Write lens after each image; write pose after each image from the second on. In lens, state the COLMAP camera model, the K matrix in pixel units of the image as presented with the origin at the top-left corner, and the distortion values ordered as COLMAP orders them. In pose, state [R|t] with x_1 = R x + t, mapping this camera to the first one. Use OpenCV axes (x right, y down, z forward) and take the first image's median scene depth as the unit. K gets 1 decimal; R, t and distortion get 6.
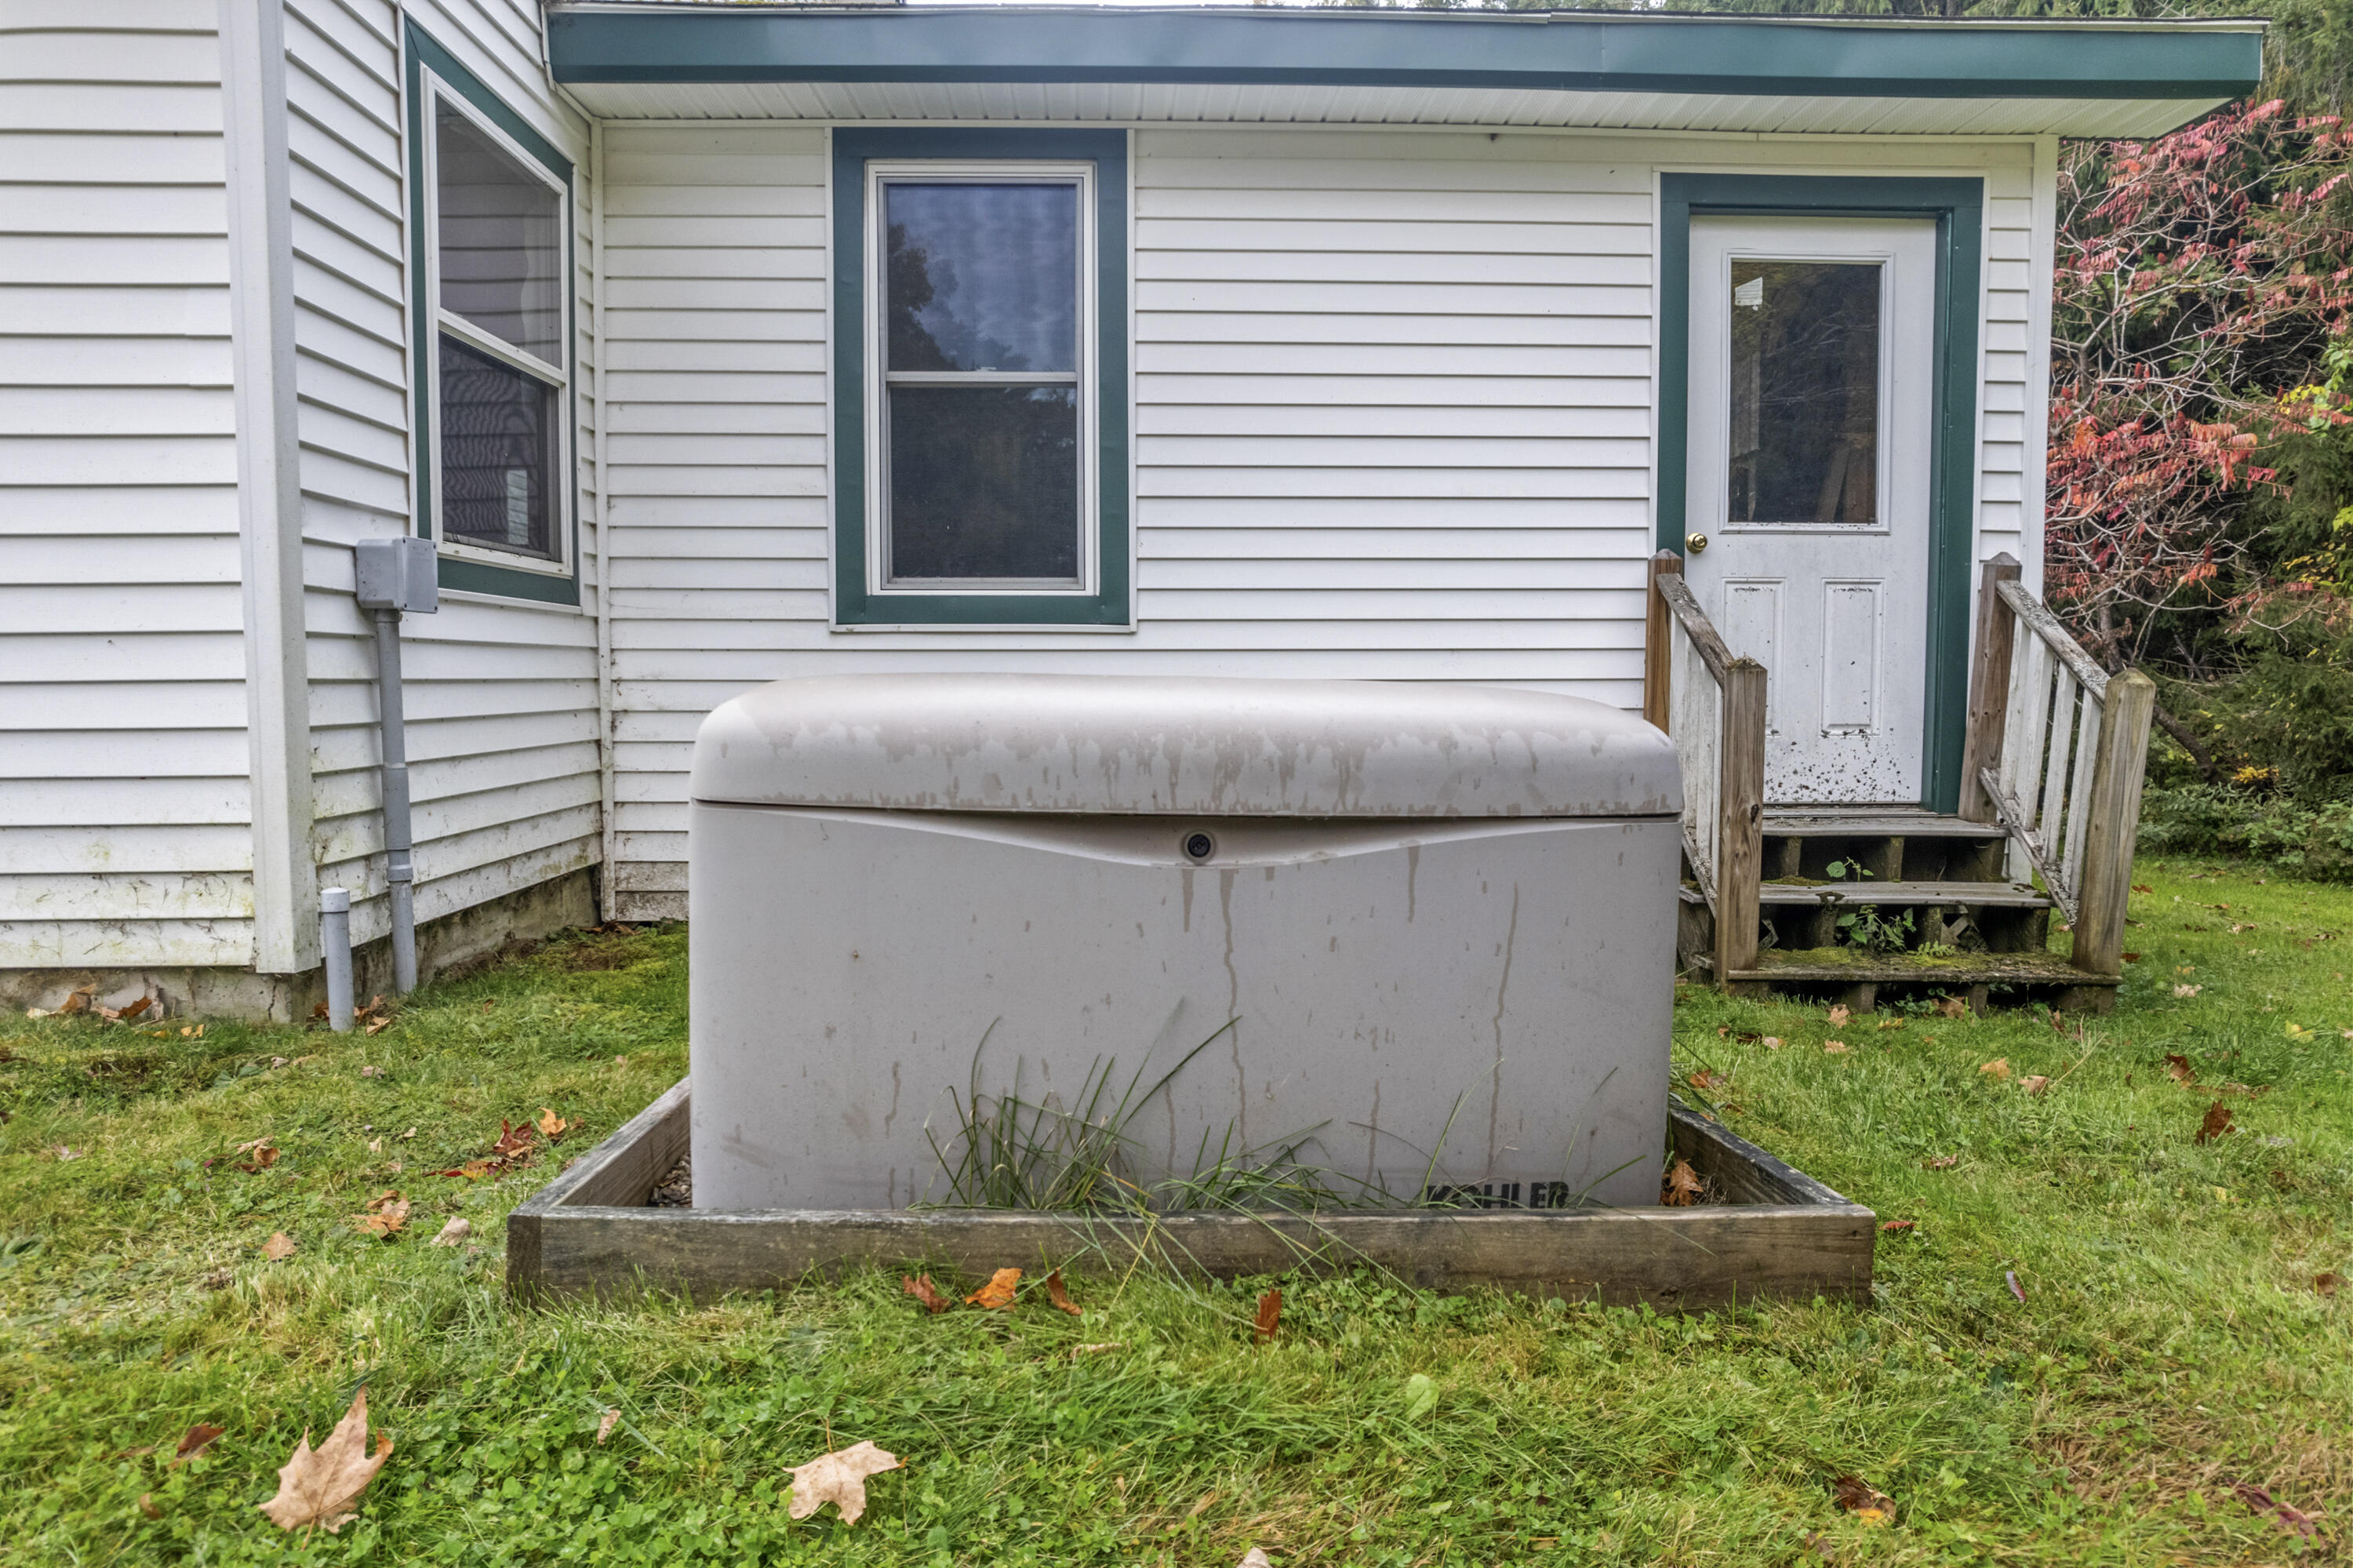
lens RADIAL K [[1504.1, 0, 1183.8], [0, 1504.1, 790.9], [0, 0, 1]] dist [-0.077109, 0.067723]
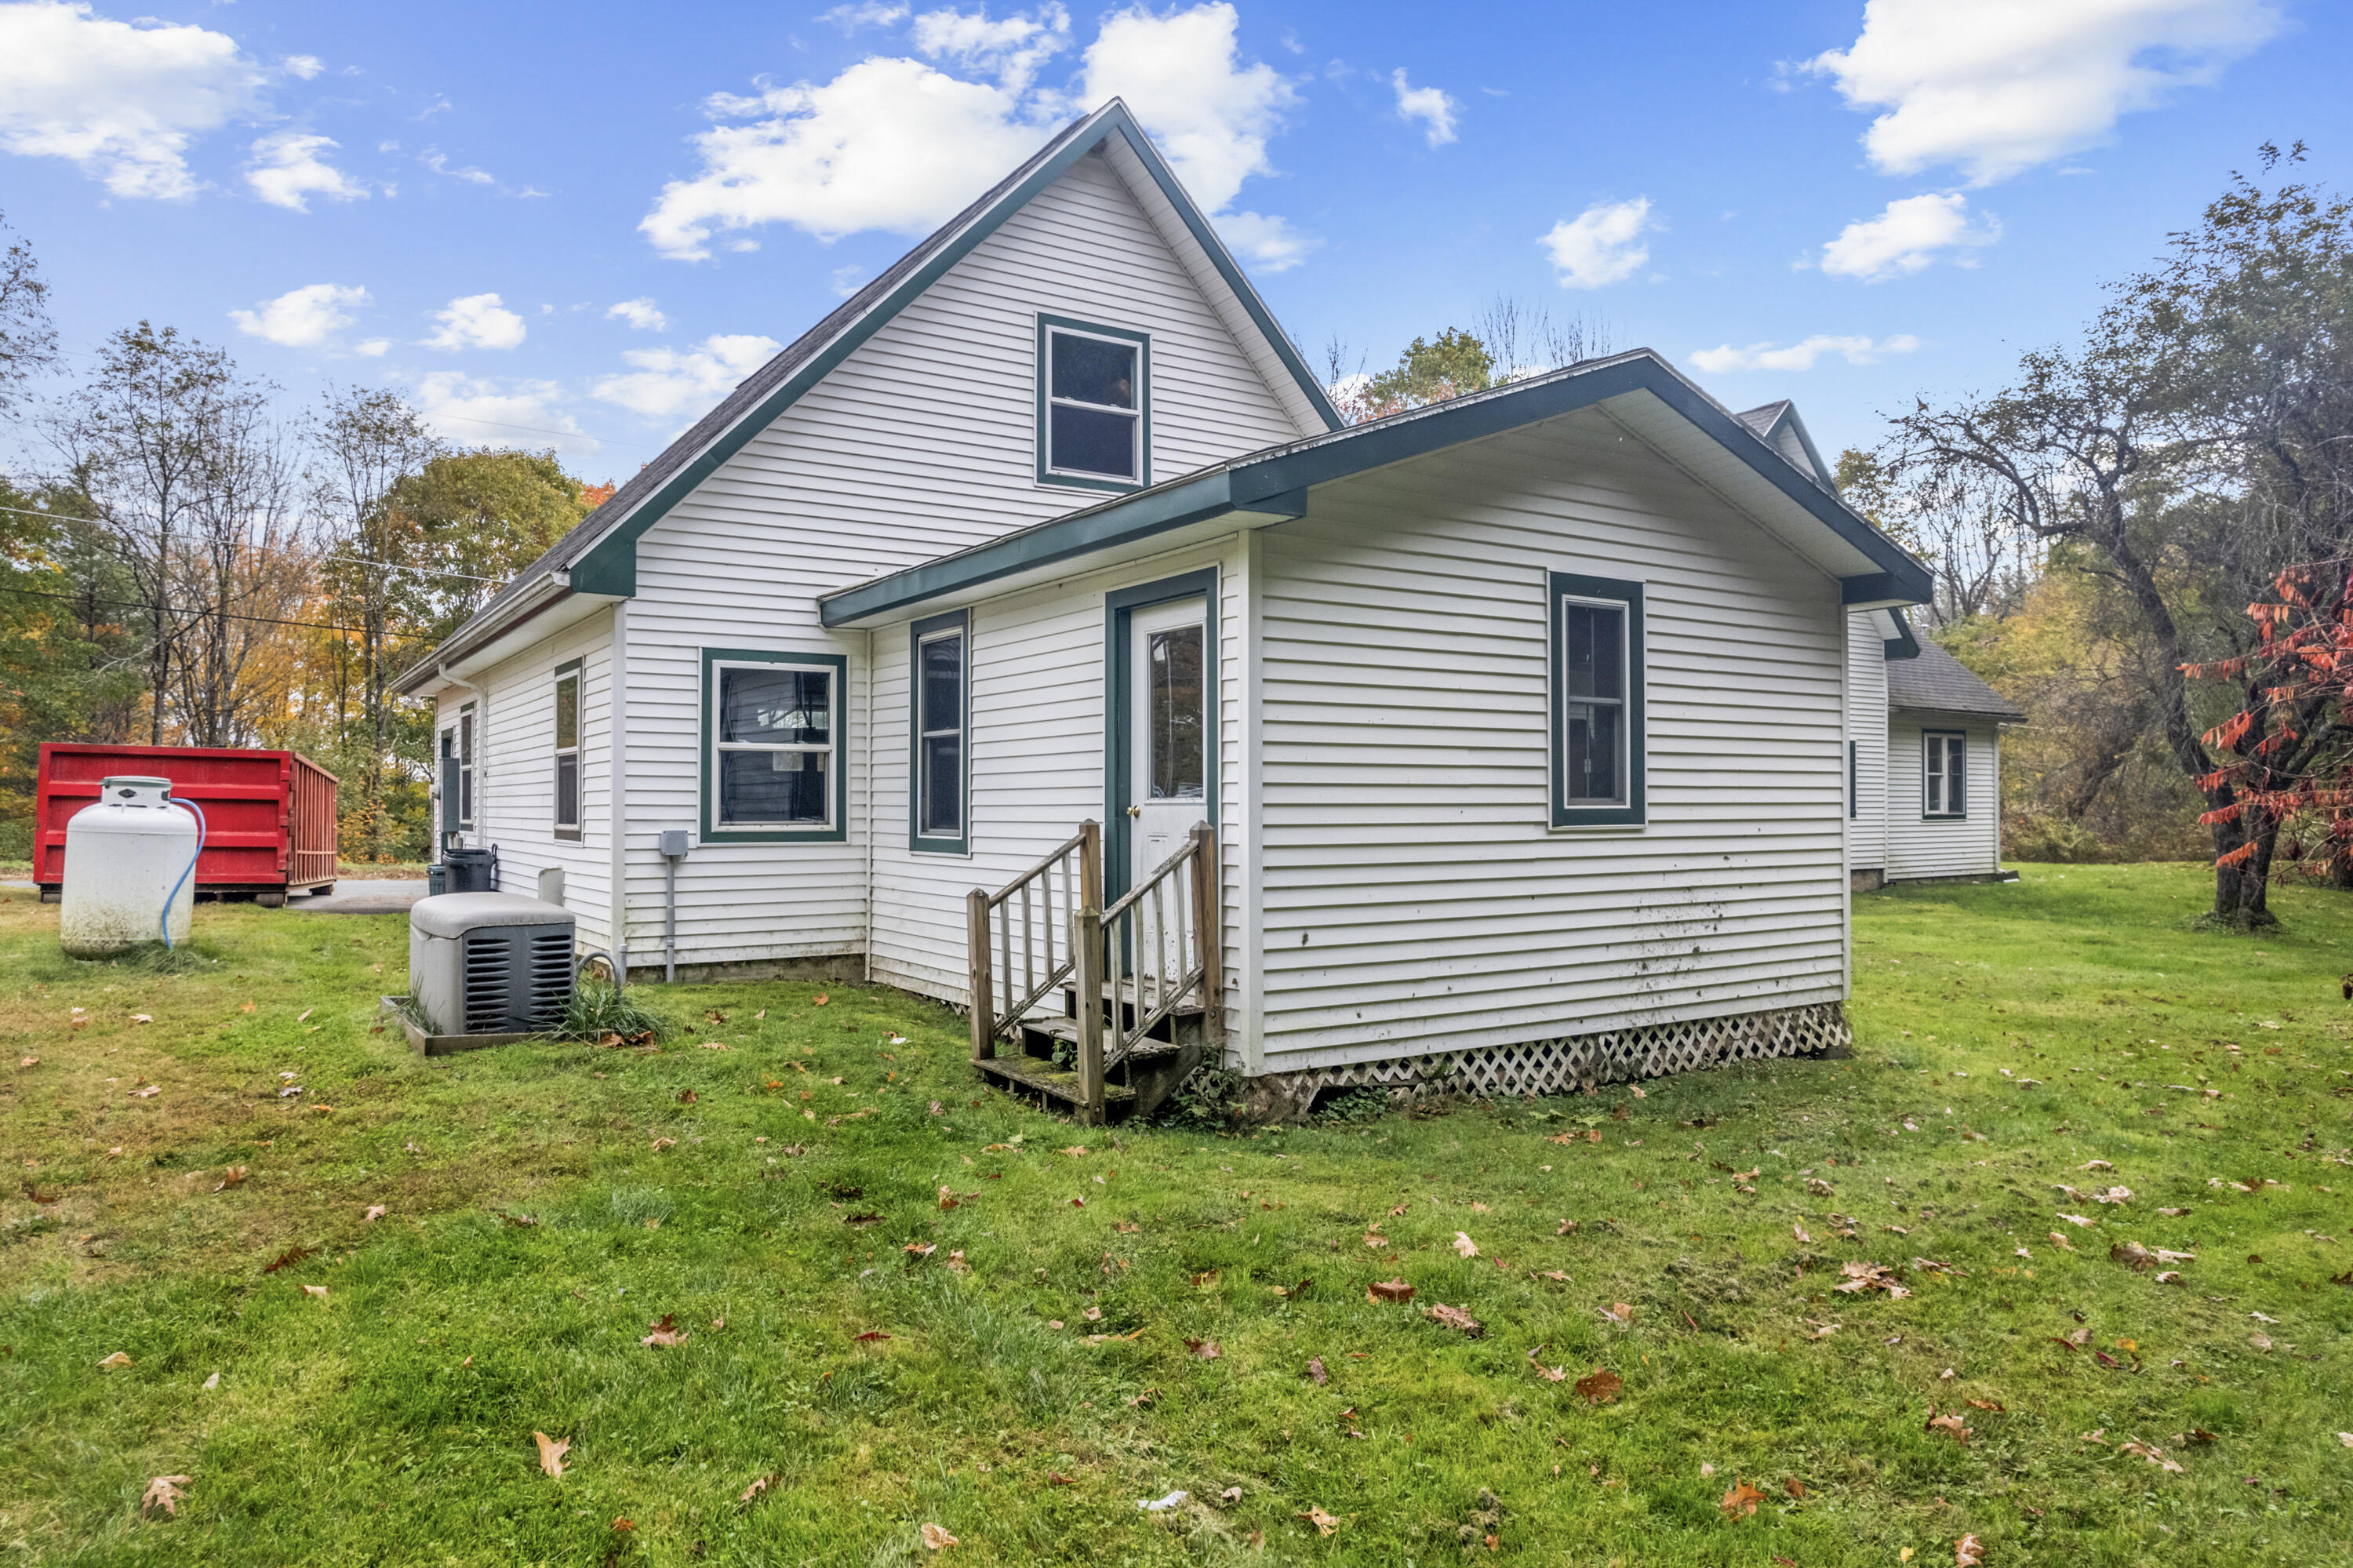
lens RADIAL K [[1504.1, 0, 1183.8], [0, 1504.1, 790.9], [0, 0, 1]] dist [-0.077109, 0.067723]
pose [[0.510071, -0.002682, -0.860128, 1.811310], [-0.069272, 0.996619, -0.044187, -0.131428], [0.857338, 0.082121, 0.508160, 0.250240]]
